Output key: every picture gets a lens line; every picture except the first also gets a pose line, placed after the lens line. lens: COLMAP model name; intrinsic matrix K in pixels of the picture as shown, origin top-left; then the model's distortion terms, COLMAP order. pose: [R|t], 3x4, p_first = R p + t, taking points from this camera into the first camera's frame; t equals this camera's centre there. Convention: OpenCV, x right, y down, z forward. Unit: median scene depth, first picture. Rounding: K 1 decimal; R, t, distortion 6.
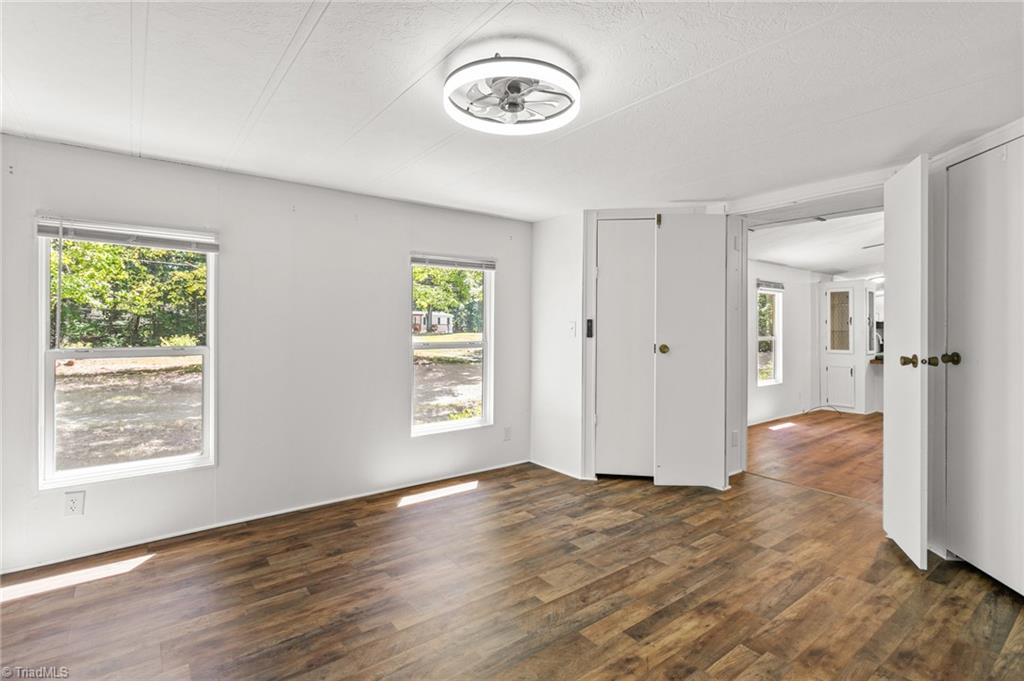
lens RADIAL K [[496.9, 0, 512.8], [0, 496.9, 331.7], [0, 0, 1]] dist [-0.005314, 0.002606]
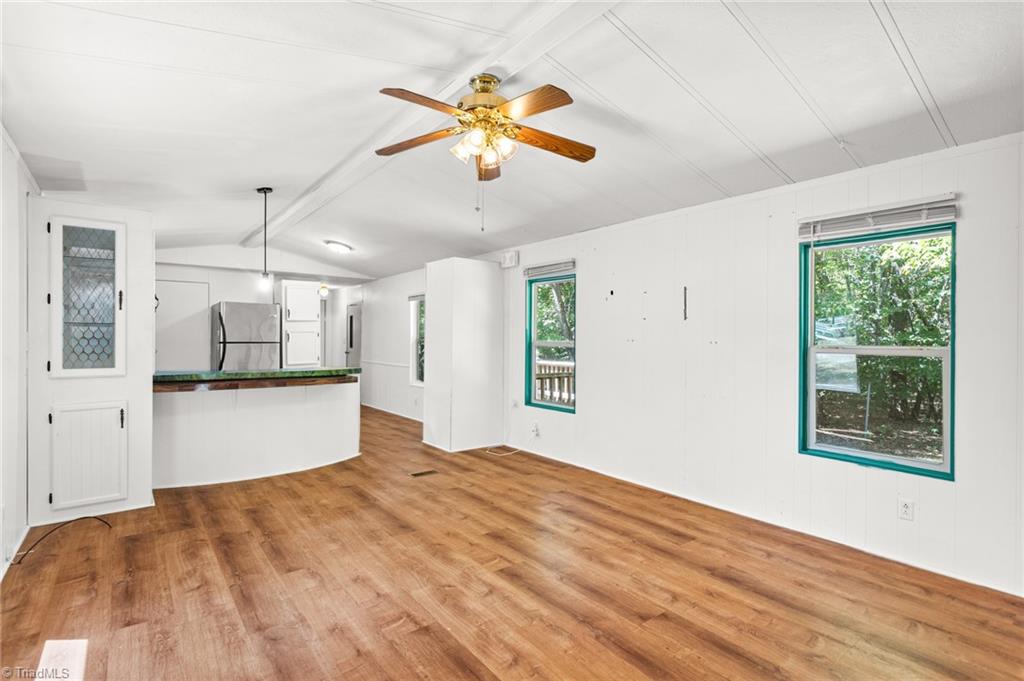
lens RADIAL K [[496.9, 0, 503.2], [0, 496.9, 331.7], [0, 0, 1]] dist [-0.005314, 0.002606]
pose [[0.020574, 0.005687, 0.999772, 0.730954], [0.001336, 0.999983, -0.005716, 0.025173], [-0.999787, 0.001453, 0.020566, 1.875084]]
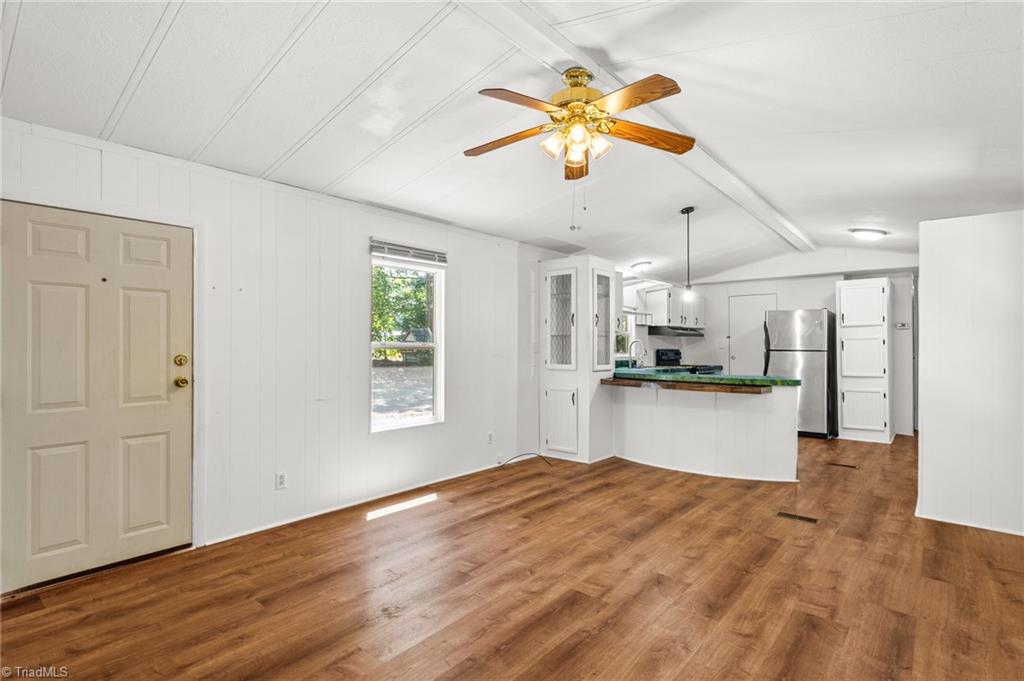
lens RADIAL K [[496.9, 0, 520.3], [0, 496.9, 341.2], [0, 0, 1]] dist [-0.005314, 0.002606]
pose [[0.979086, -0.001483, 0.203443, 1.374377], [0.003667, 0.999940, -0.010361, 0.037324], [-0.203415, 0.010890, 0.979032, 1.087248]]
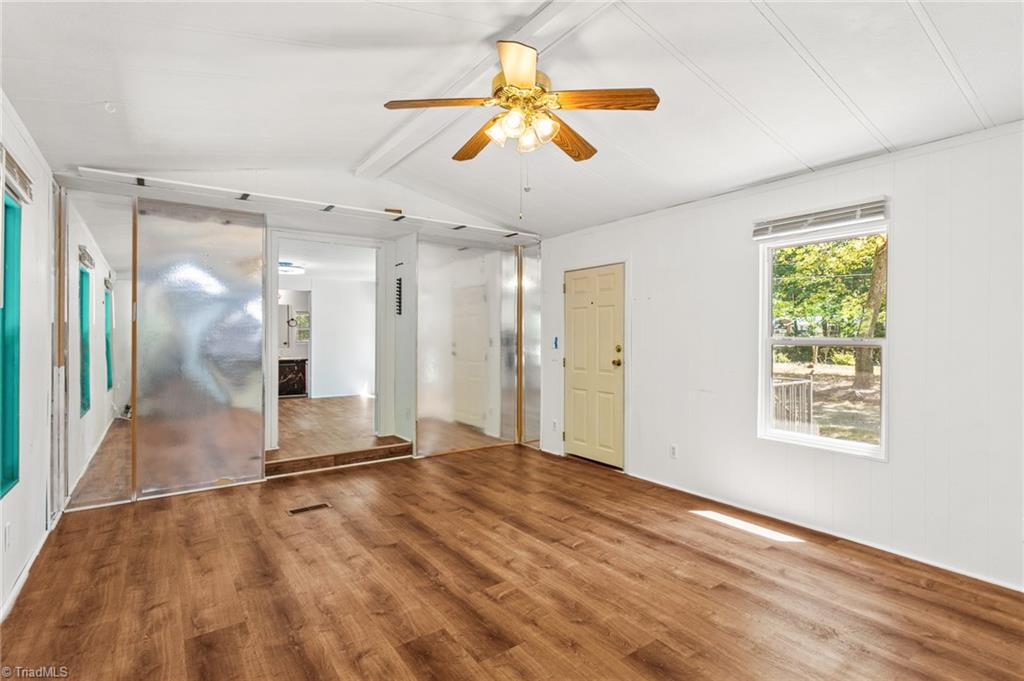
lens RADIAL K [[496.9, 0, 519.4], [0, 496.9, 336.9], [0, 0, 1]] dist [-0.005314, 0.002606]
pose [[-0.032147, -0.005998, -0.999465, 2.496364], [-0.012783, 0.999903, -0.005589, 0.038512], [0.999401, 0.012597, -0.032220, 1.959155]]
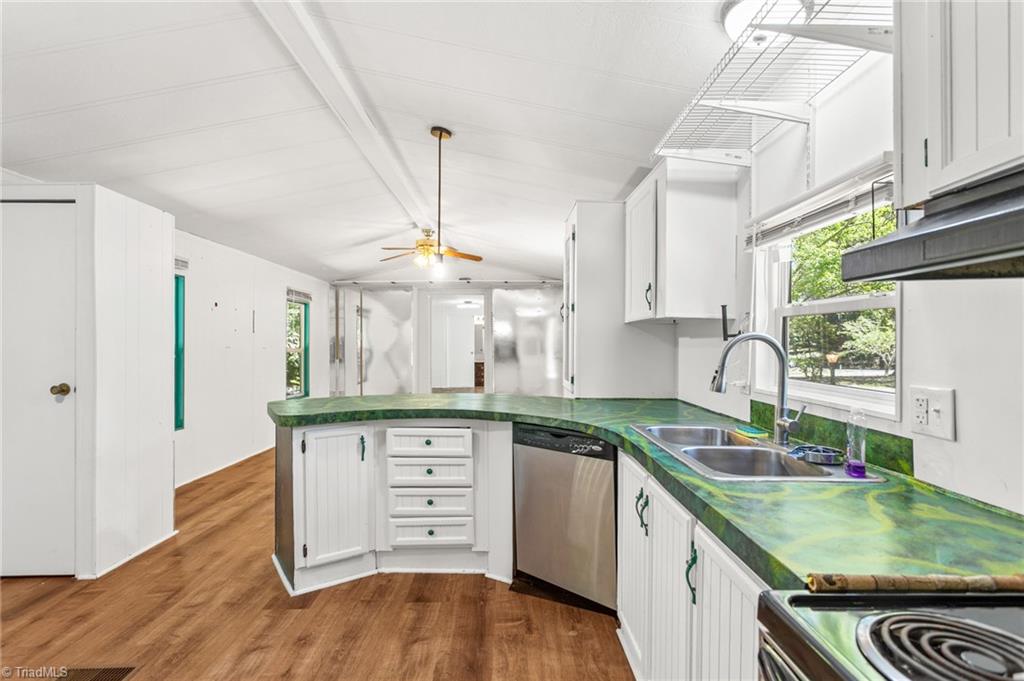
lens RADIAL K [[496.9, 0, 524.2], [0, 496.9, 342.8], [0, 0, 1]] dist [-0.005314, 0.002606]
pose [[-0.593809, -0.008812, -0.804558, 3.061973], [-0.006674, 0.999960, -0.006026, 0.026150], [0.804578, 0.001791, -0.593844, 3.458625]]
